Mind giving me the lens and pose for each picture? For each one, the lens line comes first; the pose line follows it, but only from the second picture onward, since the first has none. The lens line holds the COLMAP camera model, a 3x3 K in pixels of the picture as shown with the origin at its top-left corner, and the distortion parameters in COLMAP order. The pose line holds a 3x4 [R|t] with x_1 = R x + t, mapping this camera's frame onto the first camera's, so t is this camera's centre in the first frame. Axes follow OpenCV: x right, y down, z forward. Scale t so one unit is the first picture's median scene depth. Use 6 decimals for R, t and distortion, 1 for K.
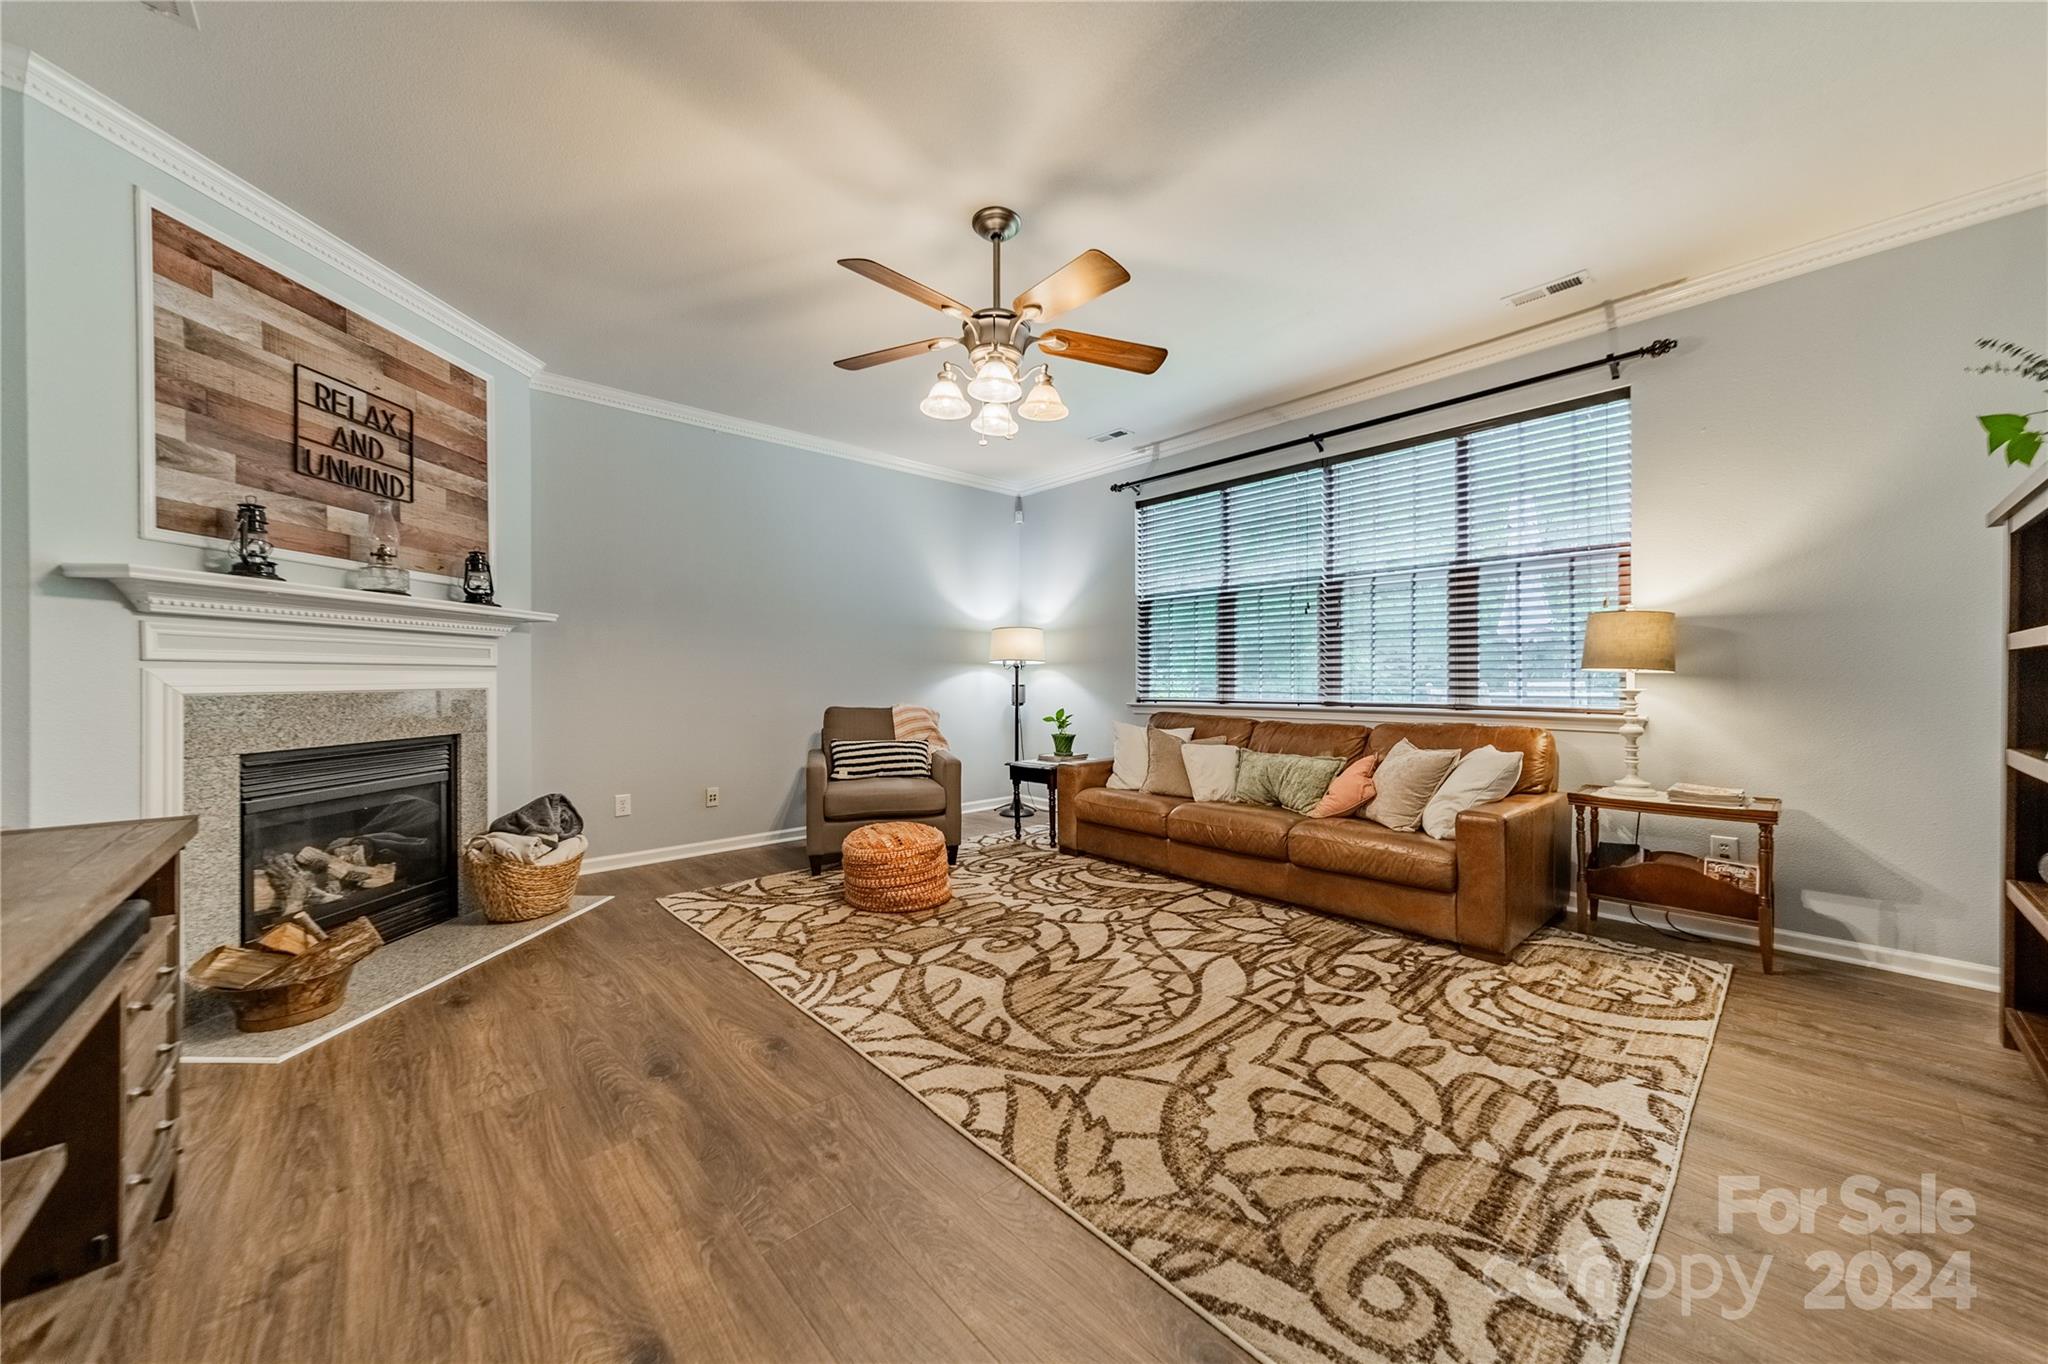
lens RADIAL K [[713.8, 0, 1027.7], [0, 713.8, 680.8], [0, 0, 1]] dist [0.009446, -0.000224]
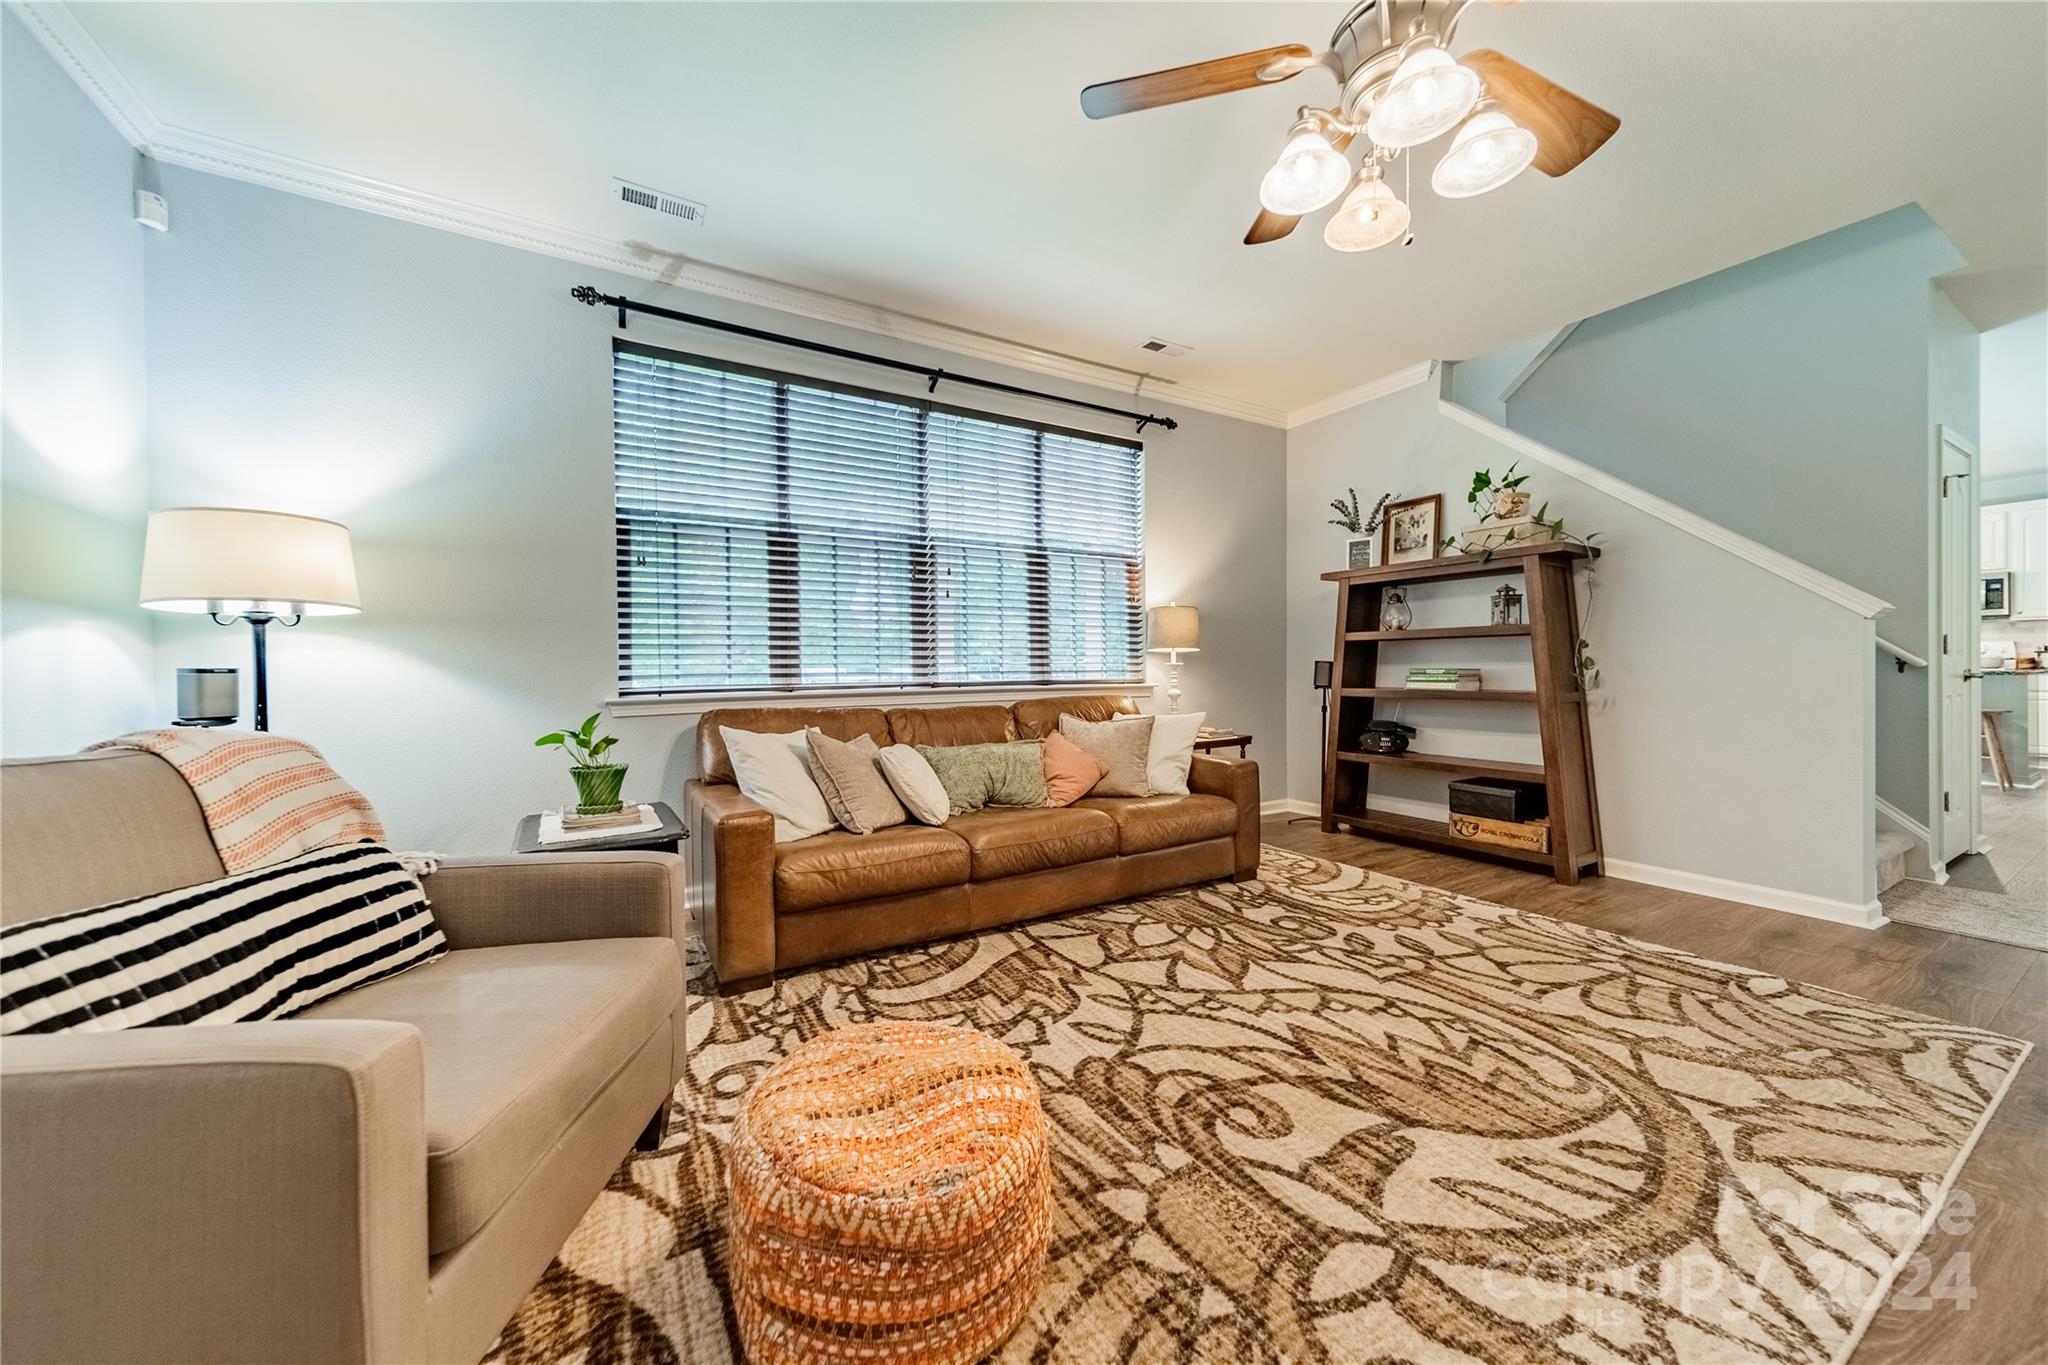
lens RADIAL K [[721.6, 0, 1022.8], [0, 721.6, 675.1], [0, 0, 1]] dist [0.007094, -0.000050]
pose [[0.206907, -0.011432, 0.978294, -0.656816], [0.009661, 0.999907, 0.009641, 0.020443], [-0.978313, 0.007456, 0.206998, 1.115501]]
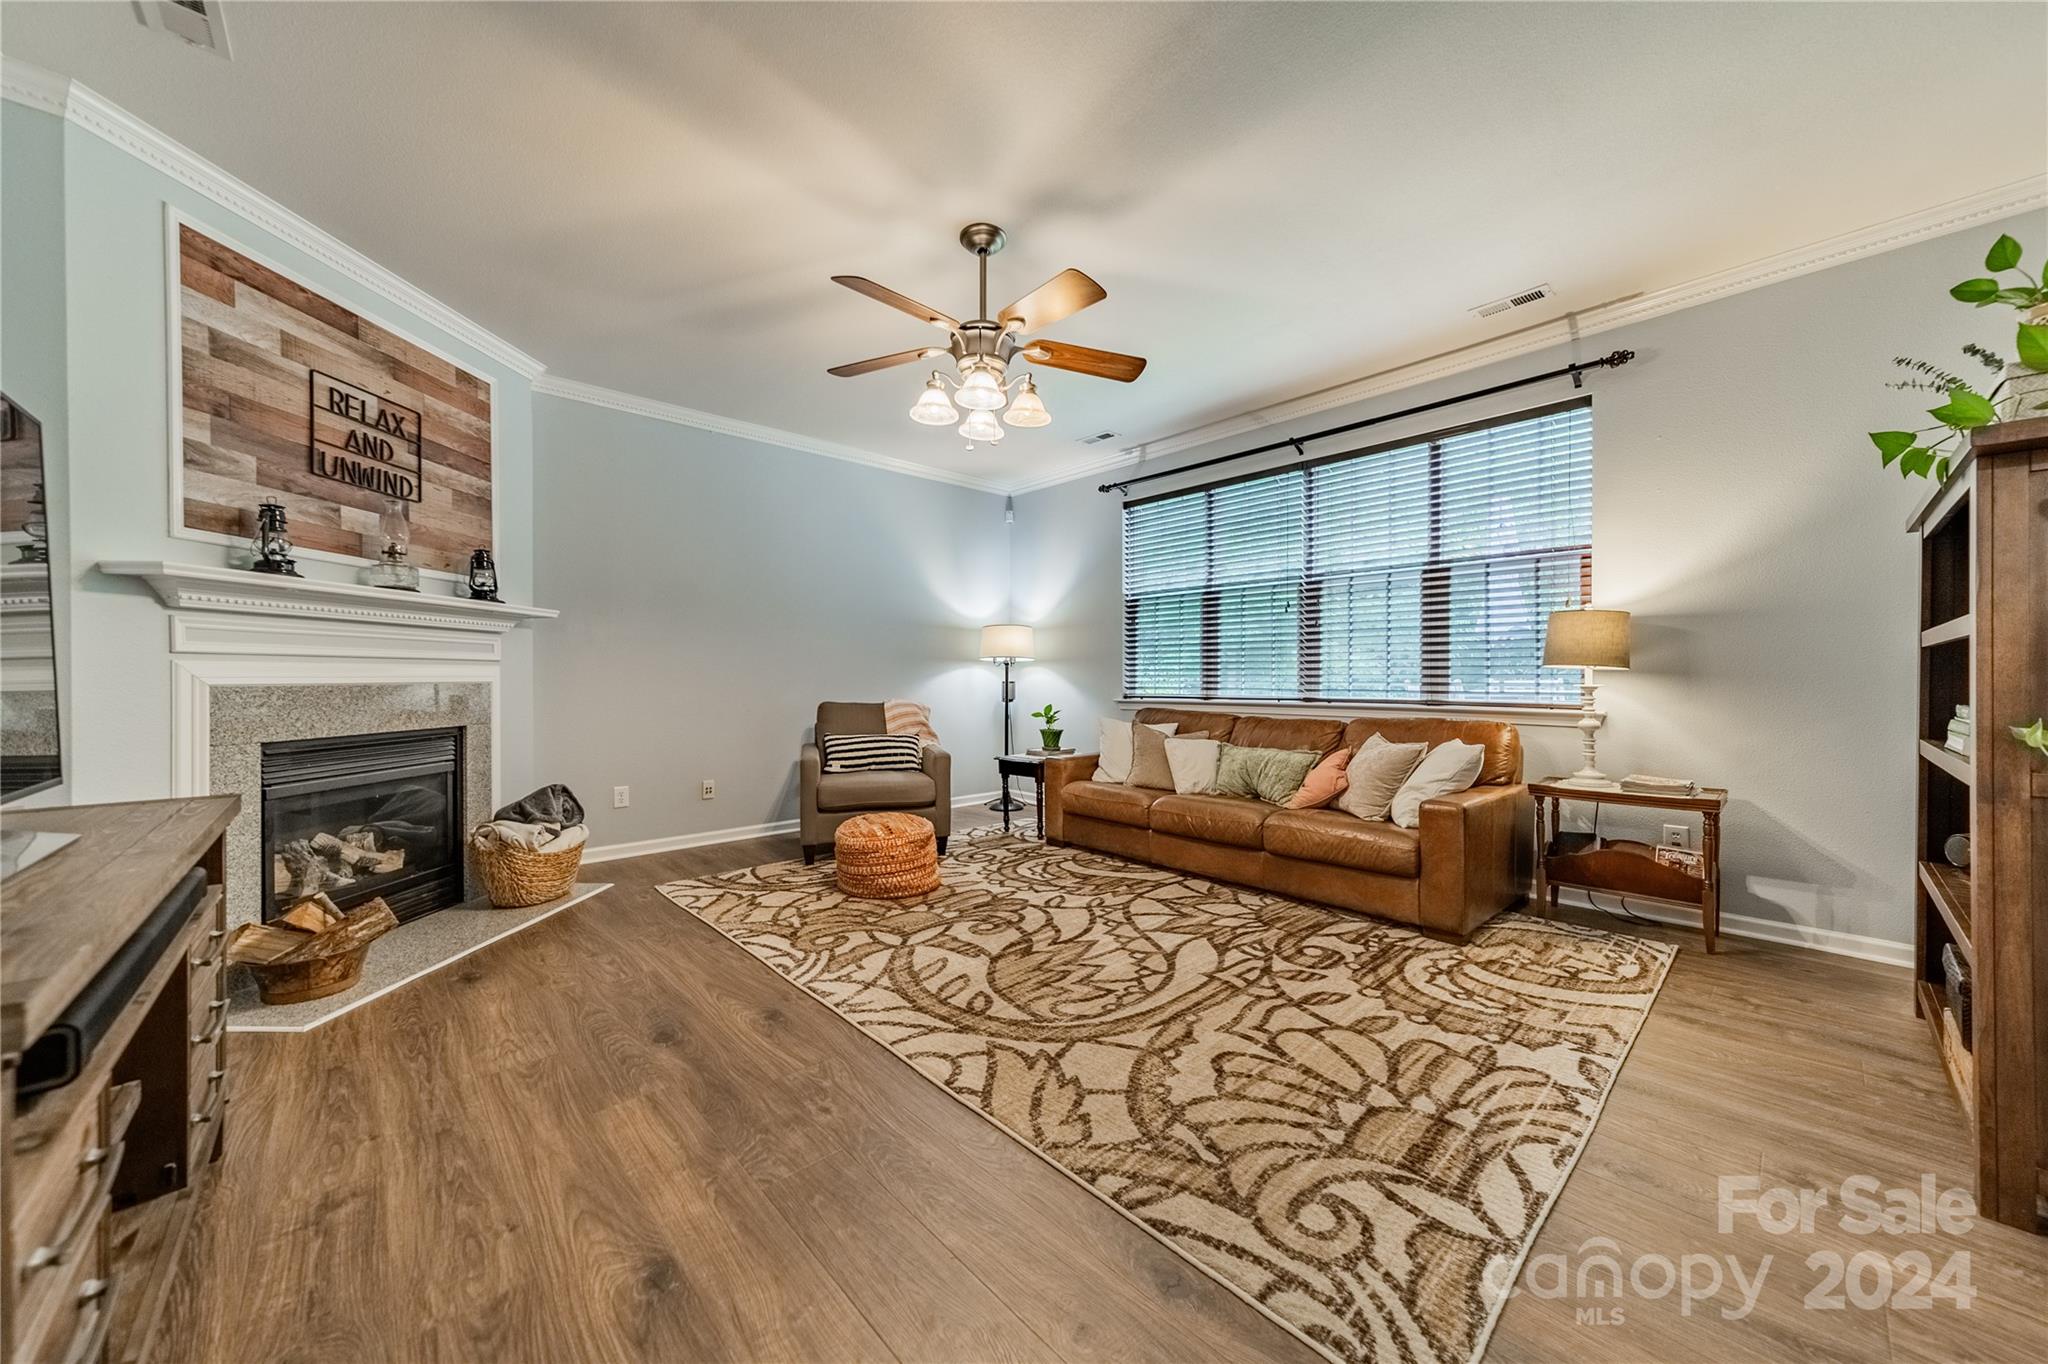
lens RADIAL K [[718.1, 0, 1025.8], [0, 718.1, 682.9], [0, 0, 1]] dist [0.008423, 0.000139]
pose [[0.999985, 0.002594, 0.004887, 0.014664], [-0.002618, 0.999984, 0.004929, 0.005927], [-0.004874, -0.004941, 0.999976, -0.053928]]
